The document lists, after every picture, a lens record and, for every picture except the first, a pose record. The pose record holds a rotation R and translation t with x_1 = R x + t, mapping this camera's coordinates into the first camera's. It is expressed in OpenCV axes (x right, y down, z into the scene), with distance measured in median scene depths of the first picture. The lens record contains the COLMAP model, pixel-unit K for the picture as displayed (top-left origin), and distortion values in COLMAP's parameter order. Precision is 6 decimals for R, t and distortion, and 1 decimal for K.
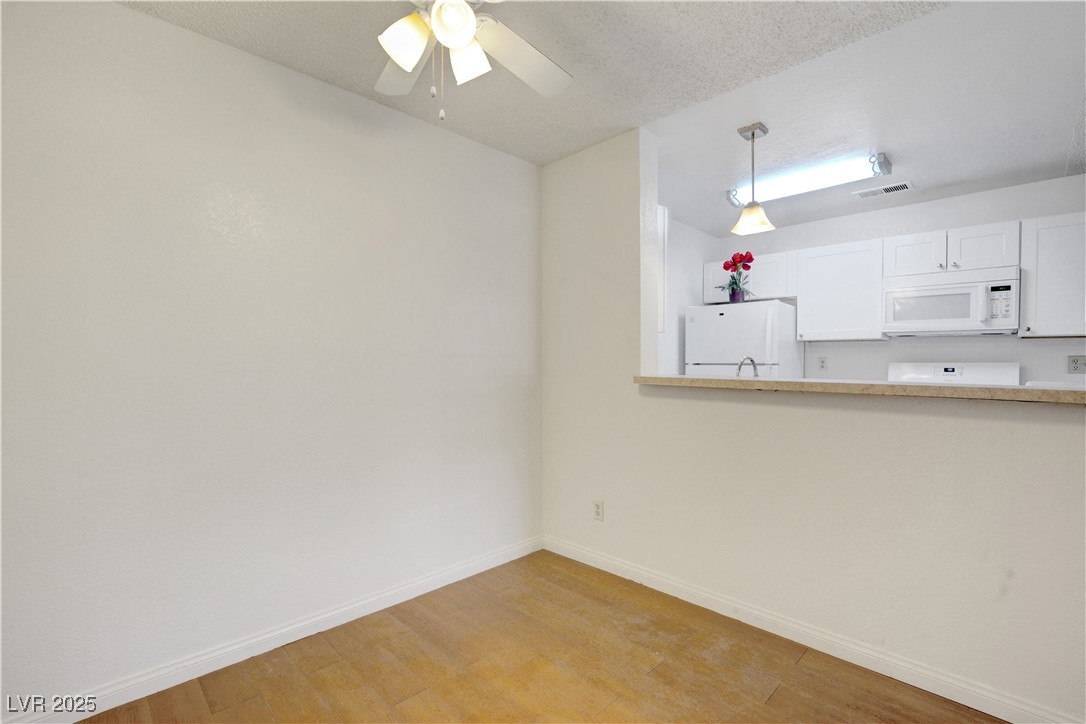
lens RADIAL K [[498.0, 0, 548.0], [0, 498.0, 369.7], [0, 0, 1]] dist [-0.027675, 0.005127]
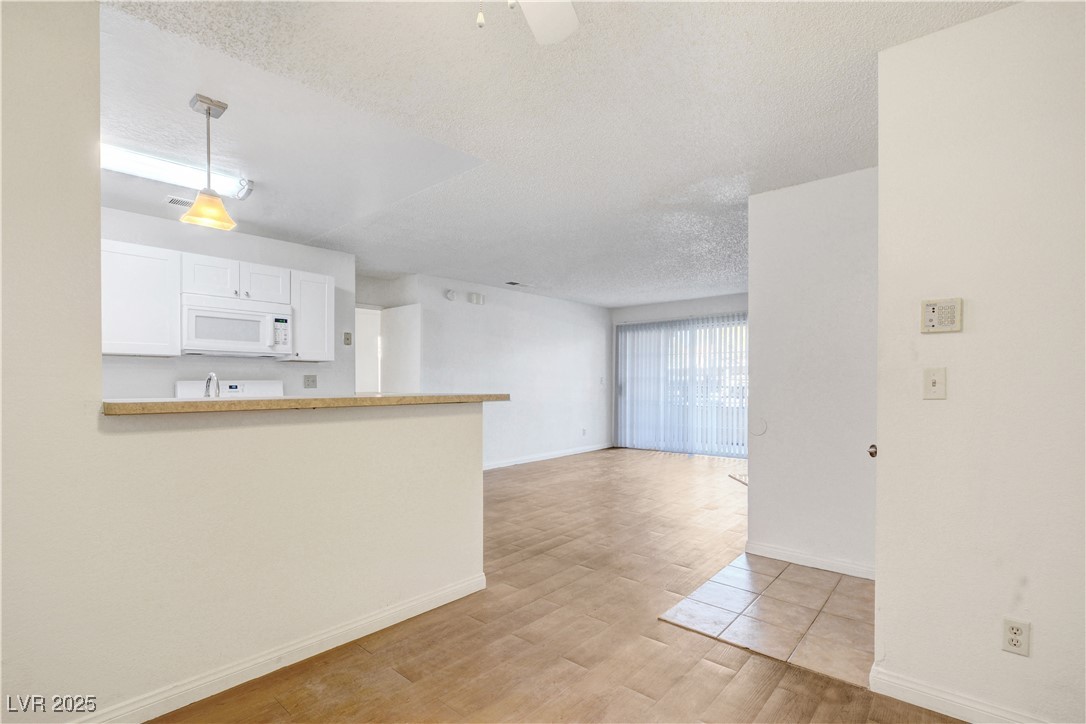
lens RADIAL K [[498.0, 0, 545.9], [0, 498.0, 382.3], [0, 0, 1]] dist [-0.027675, 0.005127]
pose [[-0.032068, -0.004766, 0.999474, -0.328529], [0.016231, 0.999854, 0.005289, -0.004597], [-0.999354, 0.016392, -0.031986, 0.341681]]
